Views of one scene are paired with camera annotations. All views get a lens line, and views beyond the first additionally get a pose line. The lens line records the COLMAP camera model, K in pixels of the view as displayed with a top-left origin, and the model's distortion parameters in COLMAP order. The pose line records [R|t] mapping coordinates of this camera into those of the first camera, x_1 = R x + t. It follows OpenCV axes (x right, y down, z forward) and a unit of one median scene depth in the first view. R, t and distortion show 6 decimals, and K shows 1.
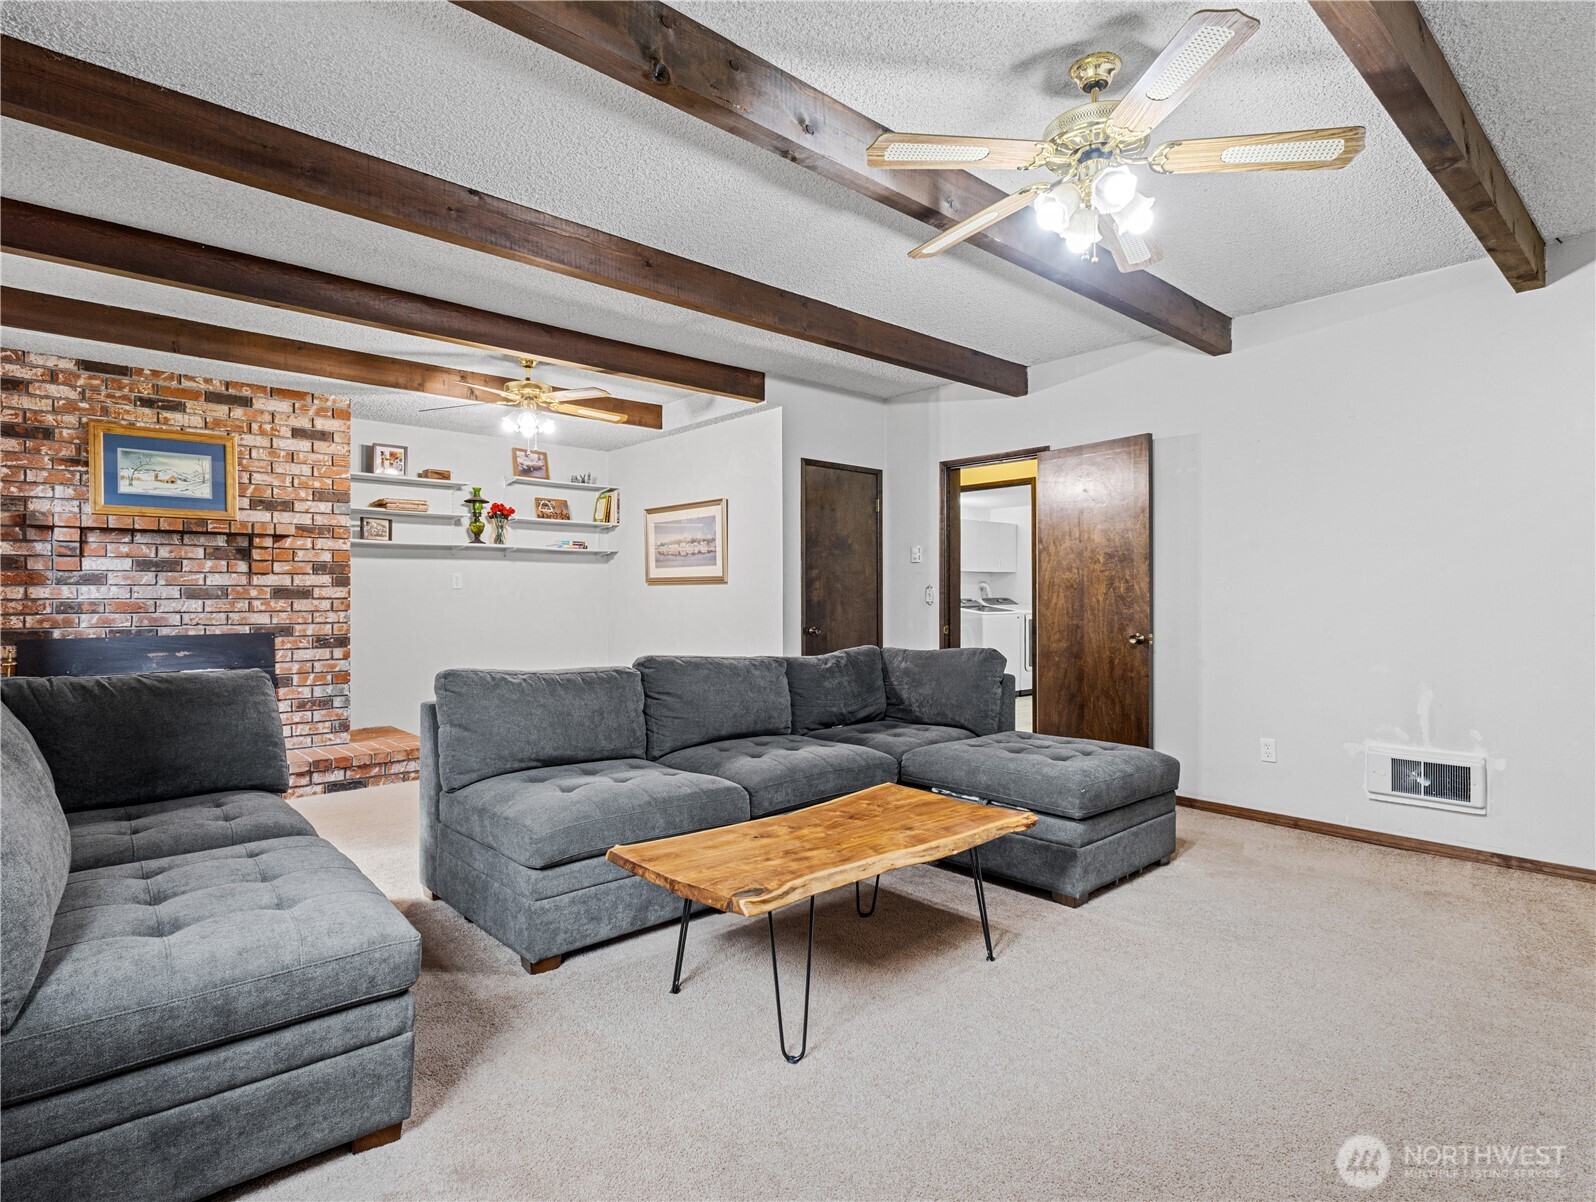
lens RADIAL K [[832.8, 0, 798.4], [0, 832.8, 597.9], [0, 0, 1]] dist [-0.001521, 0.004956]
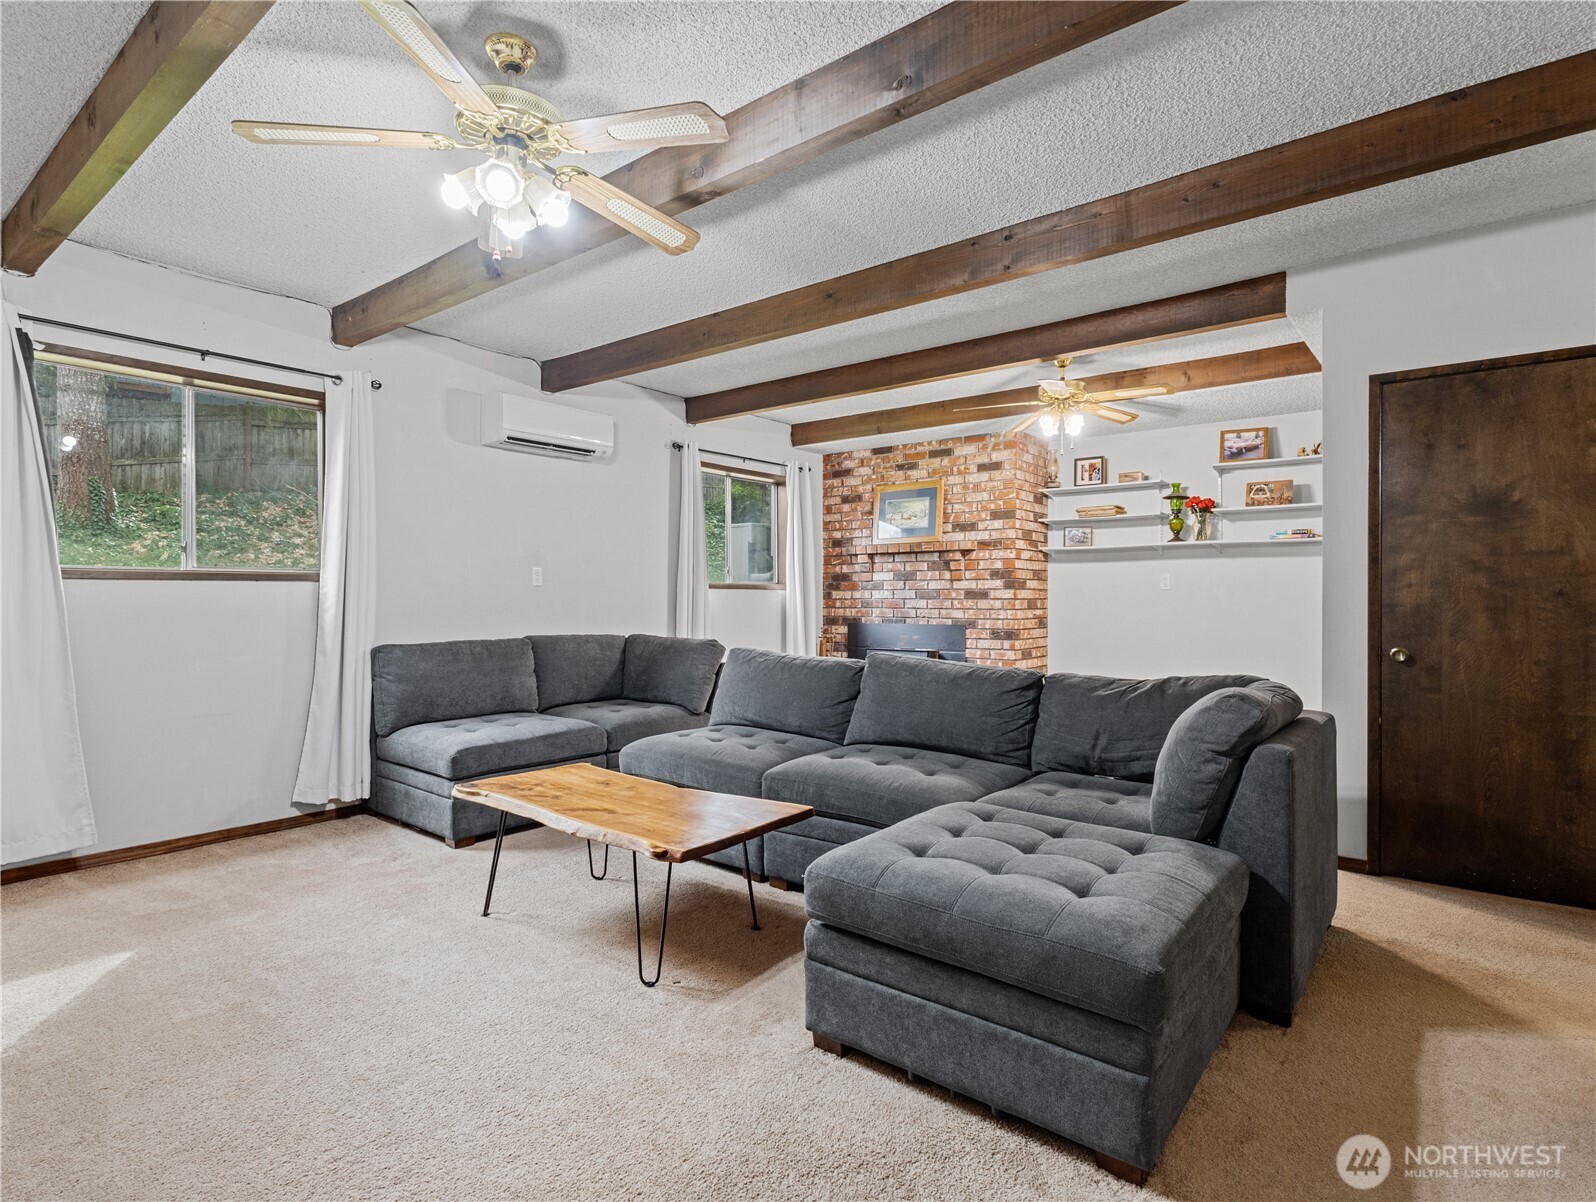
lens RADIAL K [[832.8, 0, 798.4], [0, 832.8, 597.9], [0, 0, 1]] dist [-0.001521, 0.004956]
pose [[0.171709, 0.001460, -0.985147, 0.608725], [-0.002388, 0.999997, 0.001066, -0.001526], [0.985145, 0.002170, 0.171712, 0.524285]]
